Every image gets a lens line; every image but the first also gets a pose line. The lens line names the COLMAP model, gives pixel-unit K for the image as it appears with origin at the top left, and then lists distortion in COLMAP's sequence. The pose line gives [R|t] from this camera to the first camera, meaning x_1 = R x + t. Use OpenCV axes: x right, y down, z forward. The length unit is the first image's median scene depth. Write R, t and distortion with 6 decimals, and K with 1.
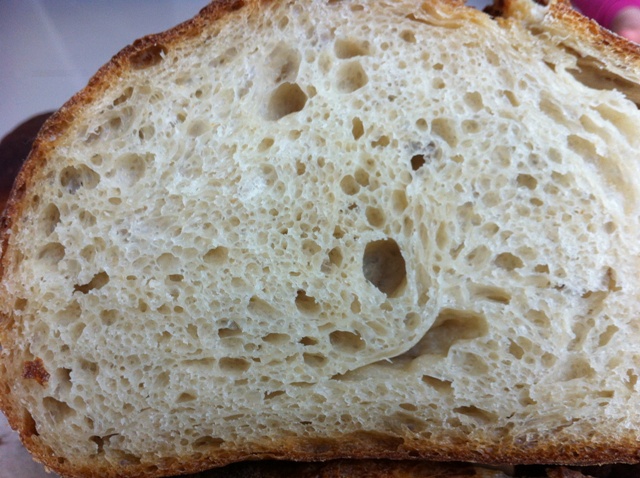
lens RADIAL K [[642.3, 0, 322.8], [0, 642.3, 238.6], [0, 0, 1]] dist [-0.011324, 0.000000]
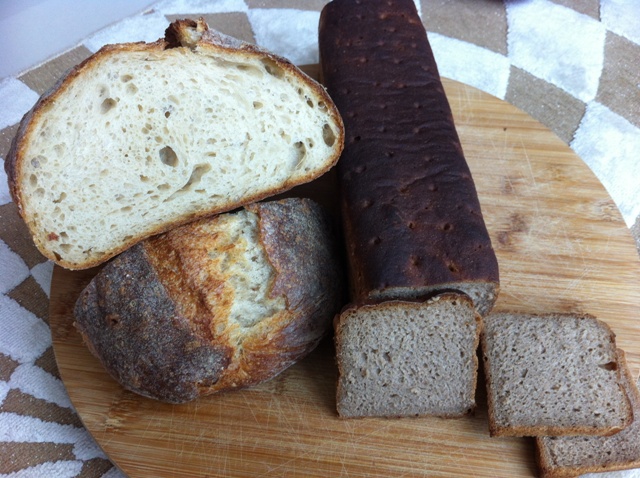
lens RADIAL K [[642.3, 0, 323.3], [0, 642.3, 239.4], [0, 0, 1]] dist [-0.011324, 0.000000]
pose [[0.902892, -0.342595, 0.259644, -0.133030], [0.243101, 0.905088, 0.348881, -0.419176], [-0.354526, -0.251882, 0.900481, -1.717559]]
